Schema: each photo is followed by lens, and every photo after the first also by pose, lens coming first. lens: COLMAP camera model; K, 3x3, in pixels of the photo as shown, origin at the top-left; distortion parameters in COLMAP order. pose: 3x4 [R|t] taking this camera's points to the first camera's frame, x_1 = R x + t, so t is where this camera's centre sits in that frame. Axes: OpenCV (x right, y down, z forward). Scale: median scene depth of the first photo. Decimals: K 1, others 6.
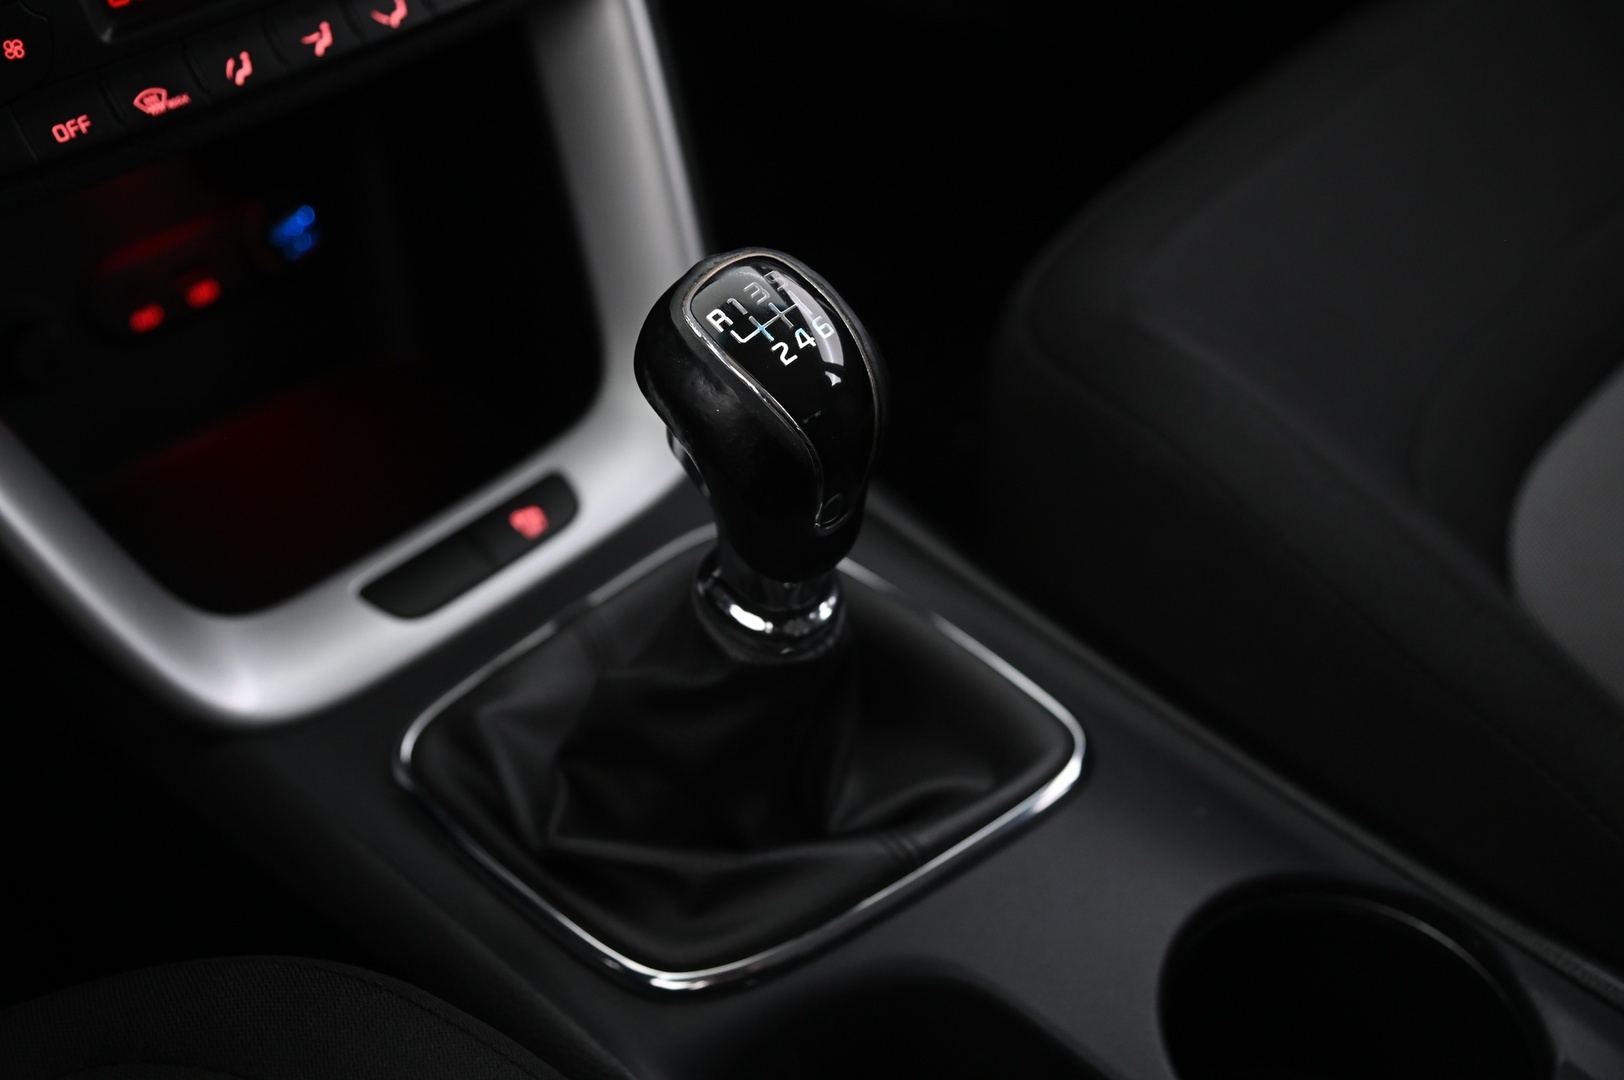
lens RADIAL K [[1884.4, 0, 812.0], [0, 1884.4, 540.0], [0, 0, 1]] dist [0.049624, 0.060894]
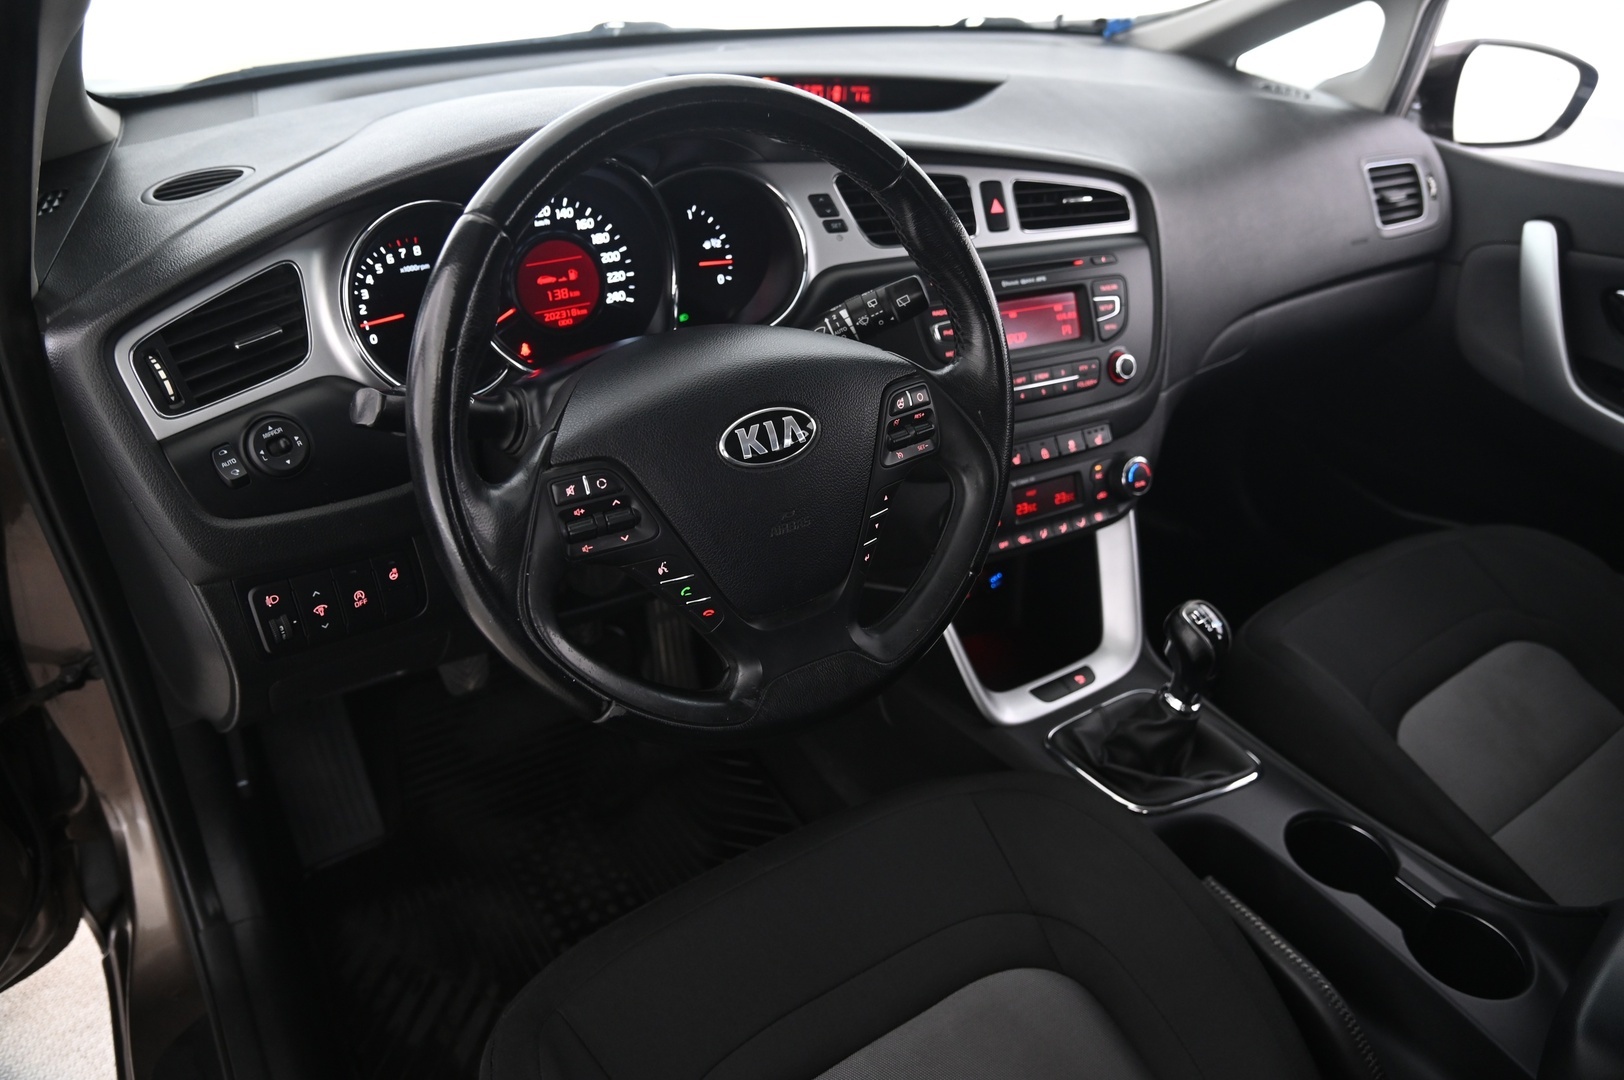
lens RADIAL K [[1088.9, 0, 812.0], [0, 1088.9, 540.0], [0, 0, 1]] dist [-0.103014, 0.000613]
pose [[0.975382, 0.134663, -0.174631, -0.360664], [-0.170264, 0.963133, -0.208291, 0.259504], [0.140144, 0.232897, 0.962351, -1.010889]]
